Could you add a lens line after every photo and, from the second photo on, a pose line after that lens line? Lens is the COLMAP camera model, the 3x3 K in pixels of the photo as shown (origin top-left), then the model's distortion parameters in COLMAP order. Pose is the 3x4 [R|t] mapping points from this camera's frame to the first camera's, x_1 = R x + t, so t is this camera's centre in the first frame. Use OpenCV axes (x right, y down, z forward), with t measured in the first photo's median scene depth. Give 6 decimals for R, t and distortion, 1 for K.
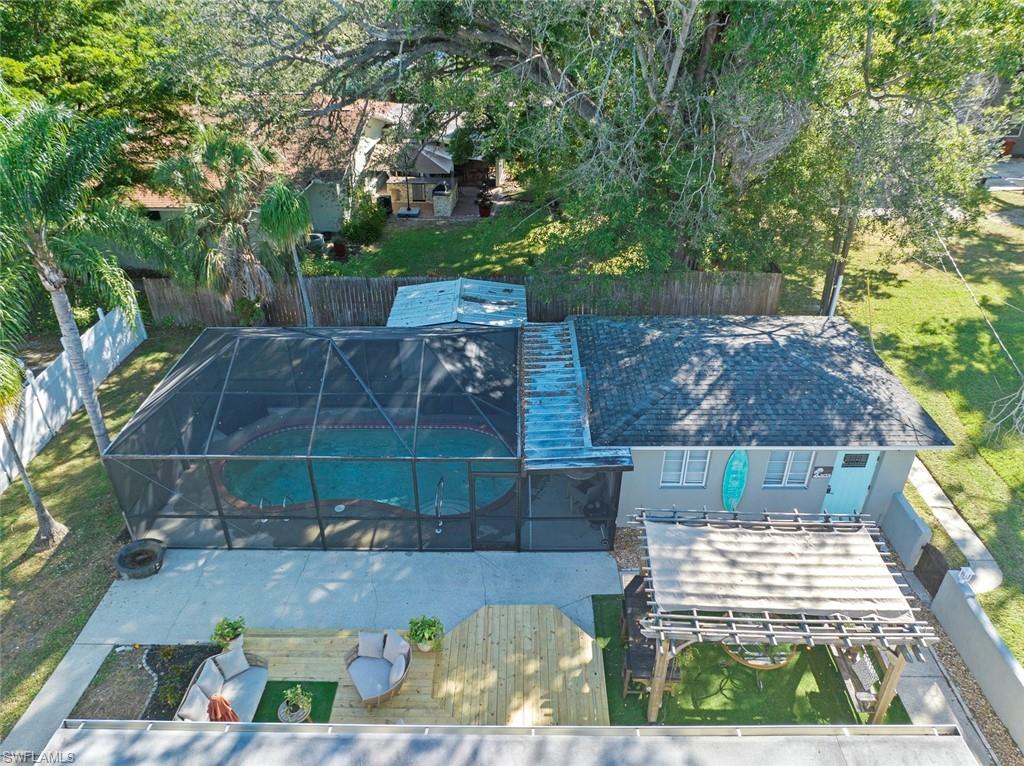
lens RADIAL K [[717.6, 0, 511.7], [0, 717.6, 383.0], [0, 0, 1]] dist [-0.027199, -0.001068]
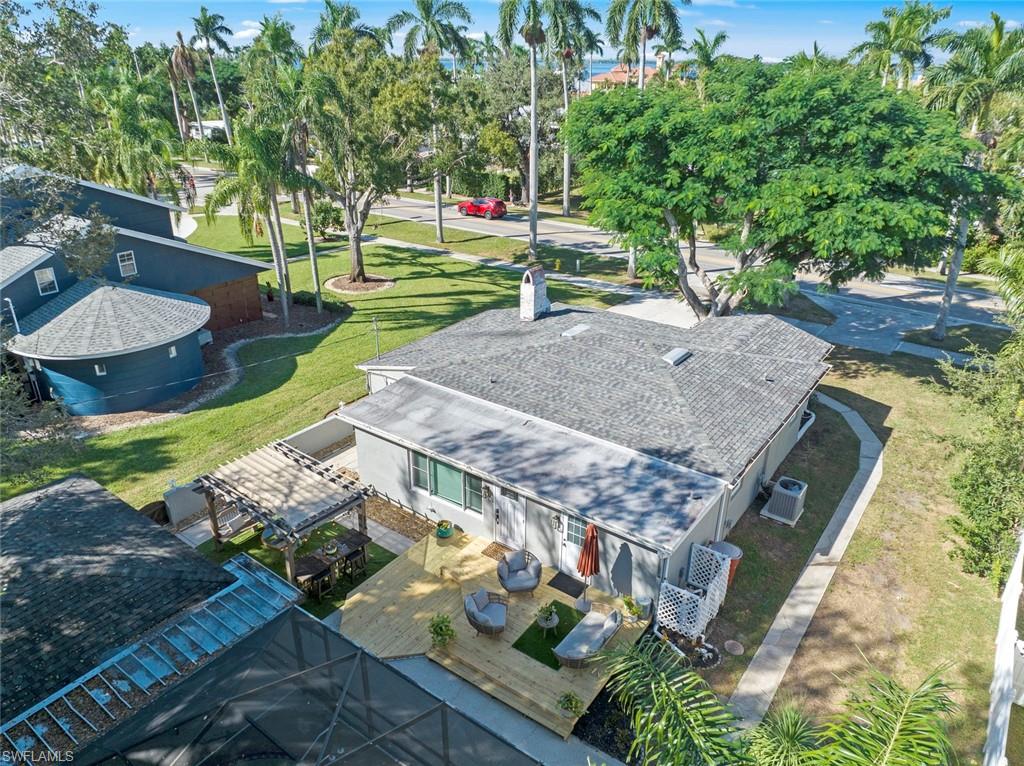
lens RADIAL K [[717.6, 0, 521.0], [0, 717.6, 377.0], [0, 0, 1]] dist [-0.027199, -0.001068]
pose [[-0.818332, -0.245353, 0.519745, -0.684704], [0.290538, 0.603662, 0.742415, -0.725811], [-0.495904, 0.758548, -0.422711, 0.923343]]
